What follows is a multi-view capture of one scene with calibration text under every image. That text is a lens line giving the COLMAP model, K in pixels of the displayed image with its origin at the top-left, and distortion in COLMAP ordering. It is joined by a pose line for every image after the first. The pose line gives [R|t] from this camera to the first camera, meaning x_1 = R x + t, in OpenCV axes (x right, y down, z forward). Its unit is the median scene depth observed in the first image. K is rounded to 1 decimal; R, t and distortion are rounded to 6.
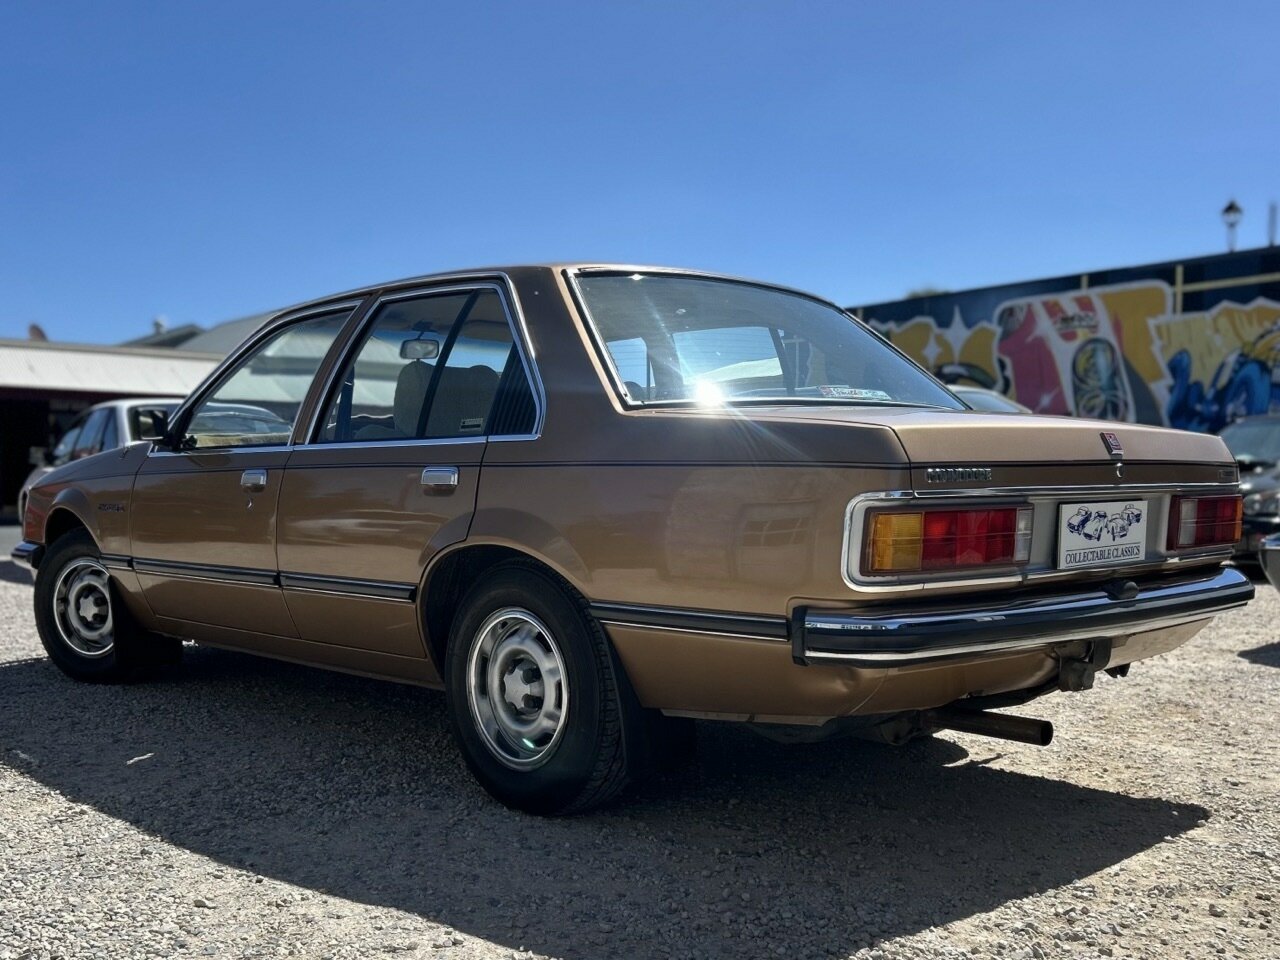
lens RADIAL K [[1317.2, 0, 601.1], [0, 1317.2, 537.8], [0, 0, 1]] dist [0.024802, 0.000000]
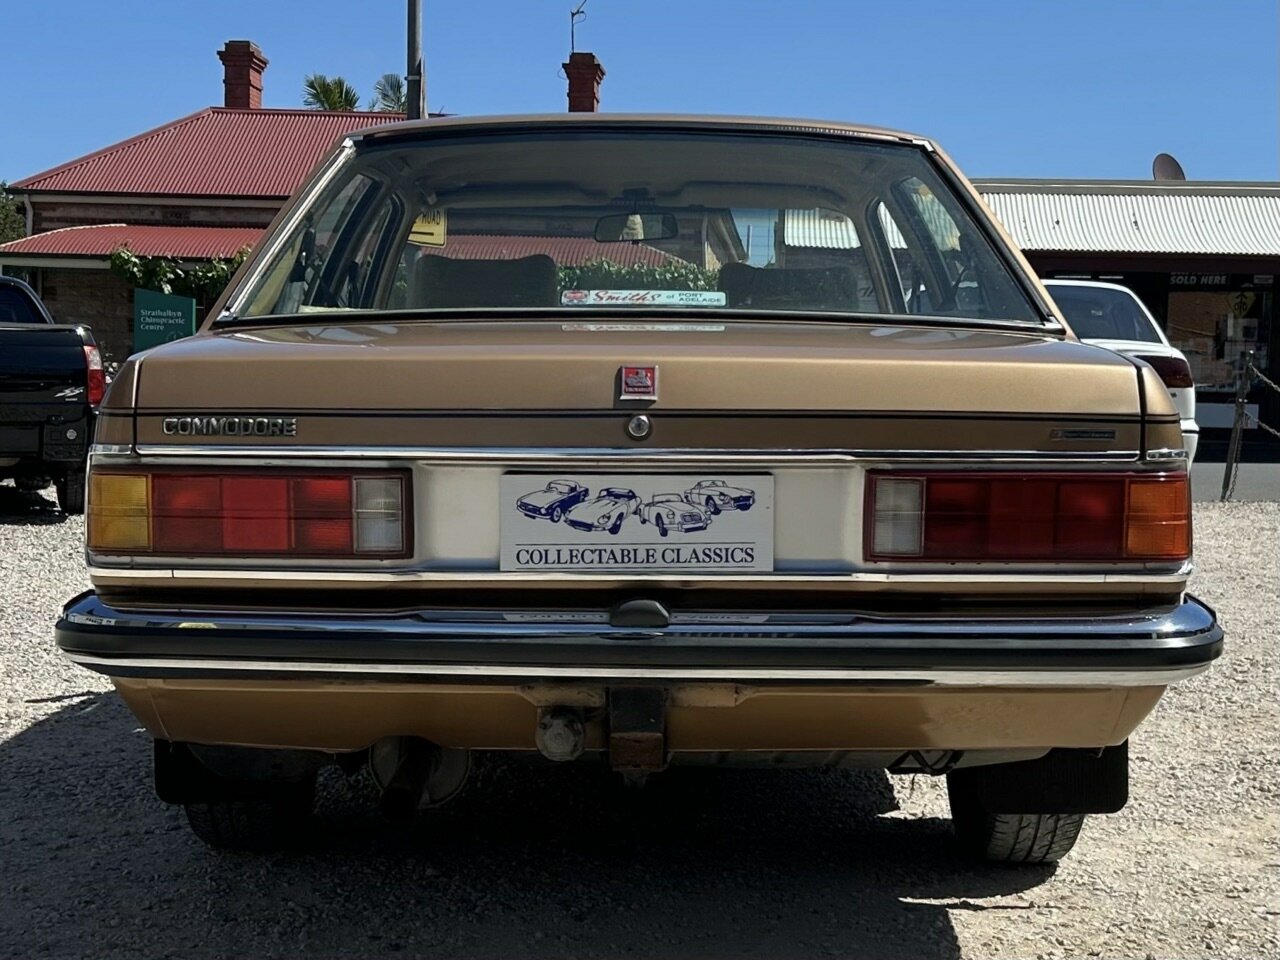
lens RADIAL K [[2166.8, 0, 646.2], [0, 2166.8, 490.8], [0, 0, 1]] dist [0.144036, 0.000000]
pose [[0.755435, 0.048354, -0.653437, 0.994341], [-0.045051, 0.998746, 0.021823, -0.039226], [0.653673, 0.012952, 0.756667, 0.193328]]
